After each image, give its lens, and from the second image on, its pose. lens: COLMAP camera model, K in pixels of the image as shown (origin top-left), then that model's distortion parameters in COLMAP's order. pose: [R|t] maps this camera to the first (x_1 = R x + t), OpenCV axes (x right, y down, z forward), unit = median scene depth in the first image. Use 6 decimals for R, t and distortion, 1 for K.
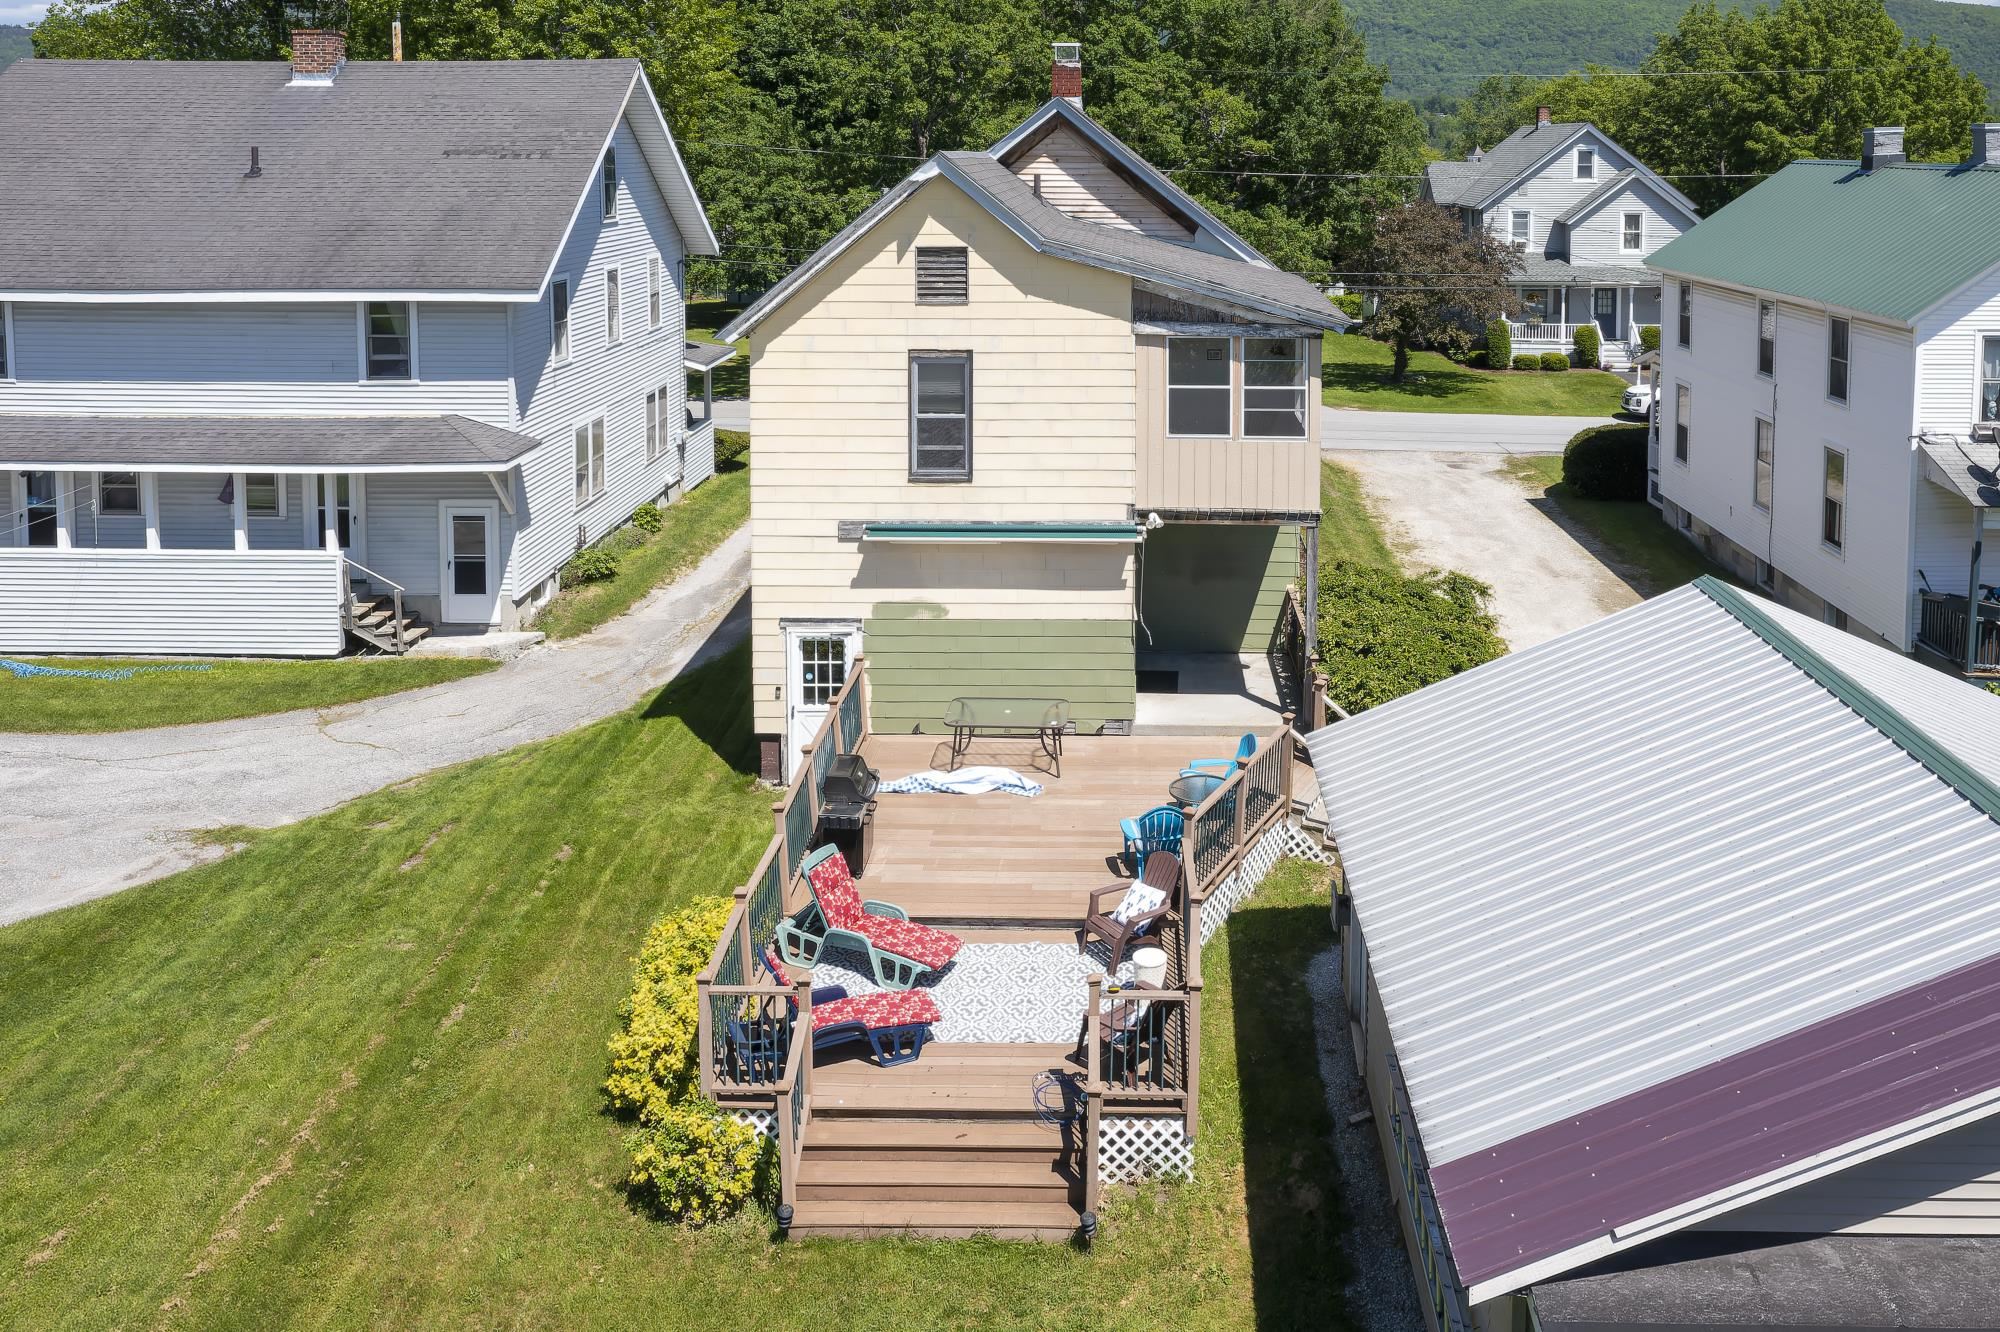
lens RADIAL K [[1531.5, 0, 1083.2], [0, 1531.5, 307.1], [0, 0, 1]] dist [-0.008820, 0.010220]
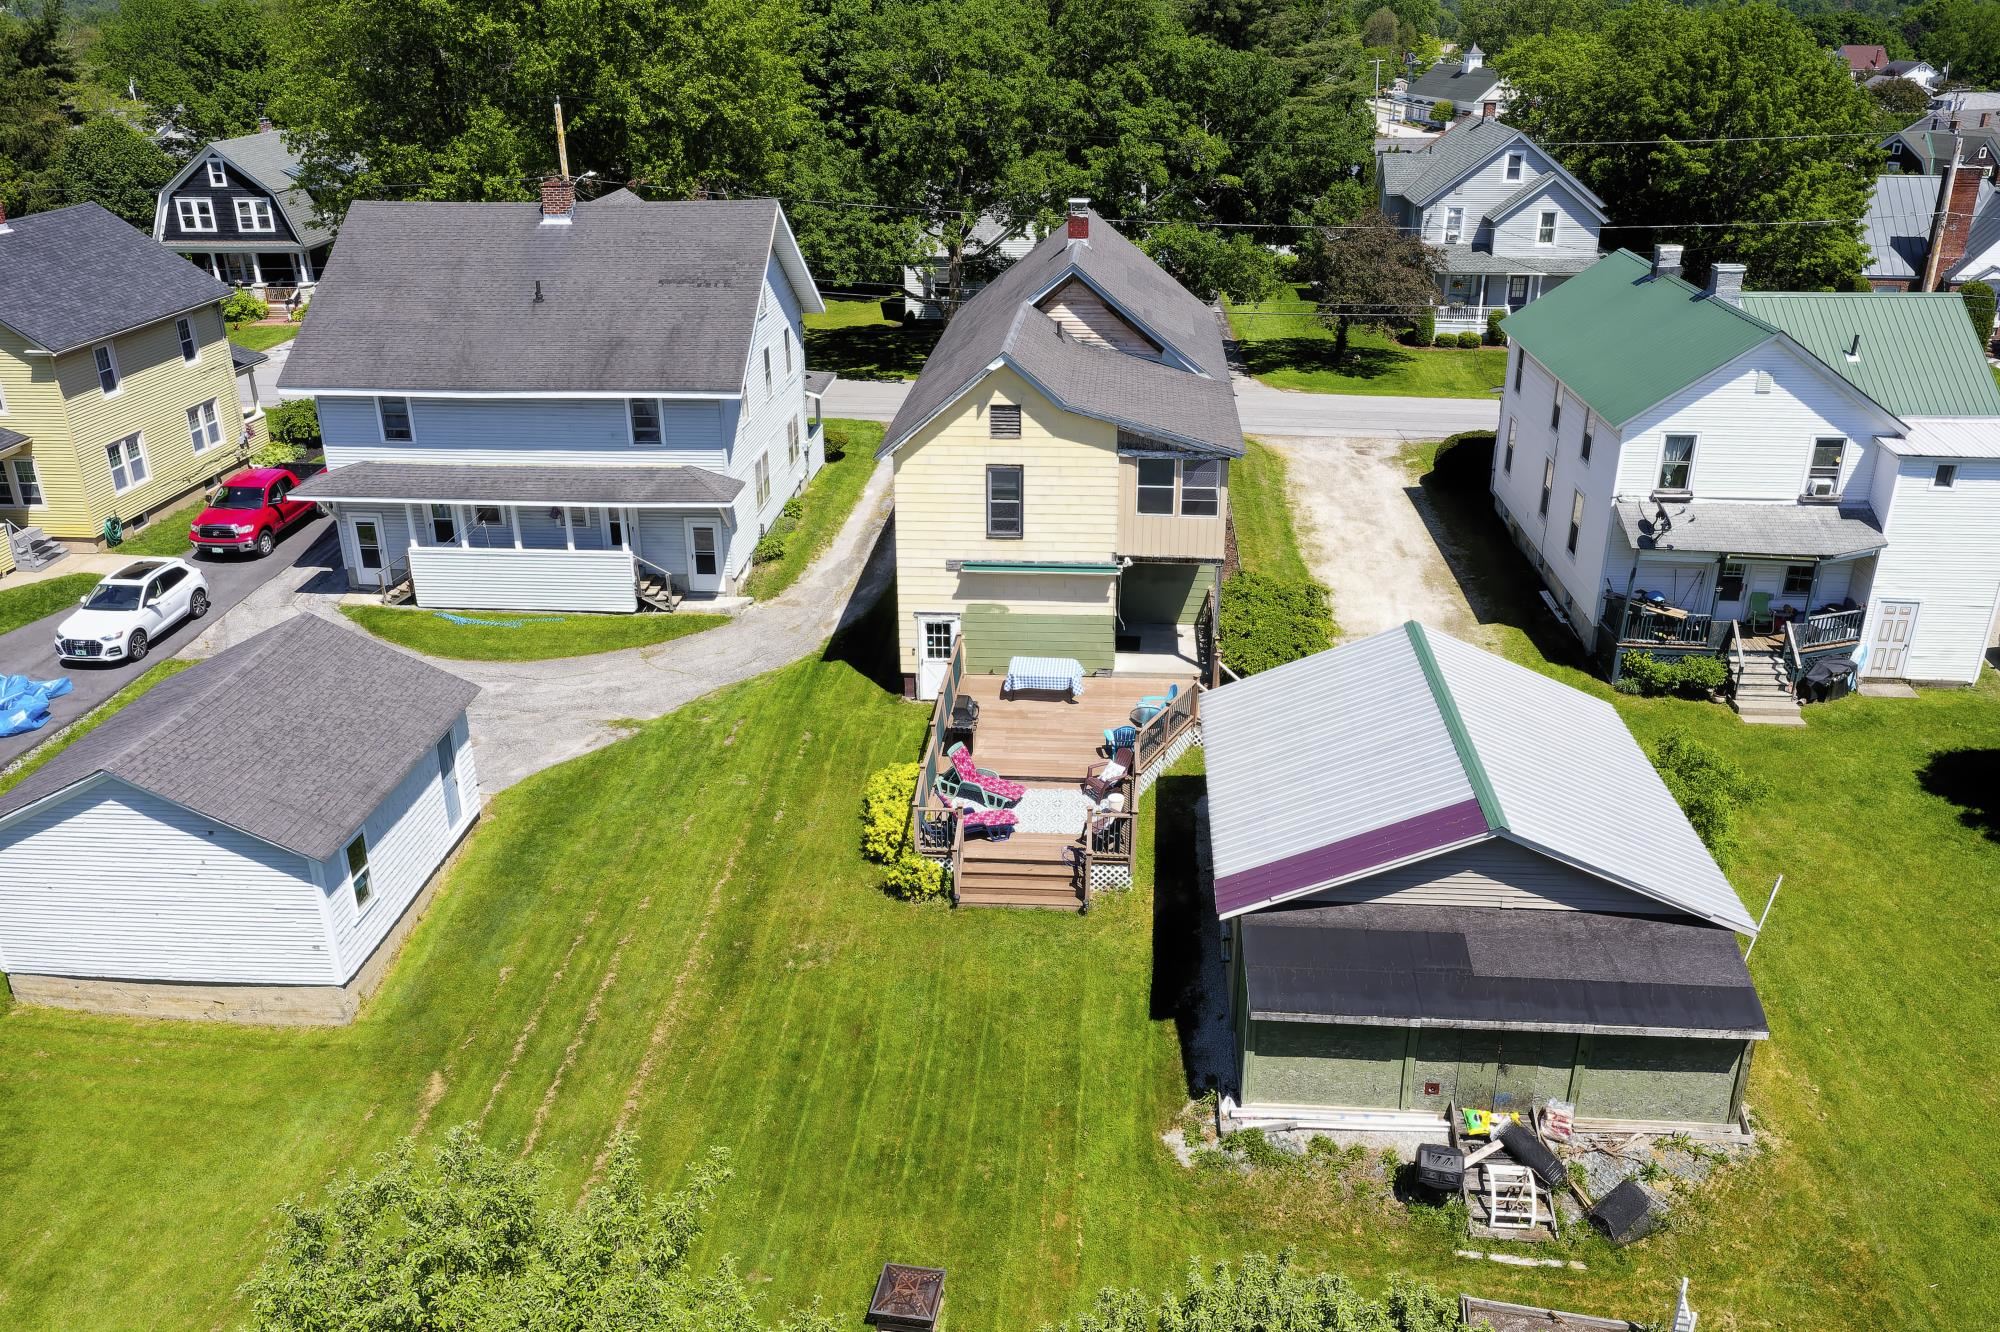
lens RADIAL K [[1363.0, 0, 998.4], [0, 1363.0, 673.1], [0, 0, 1]] dist [-0.007628, -0.007448]
pose [[0.998112, 0.014433, -0.059693, -0.005332], [0.005857, 0.945191, 0.326465, -0.216342], [0.061133, -0.326198, 0.943323, -0.446454]]
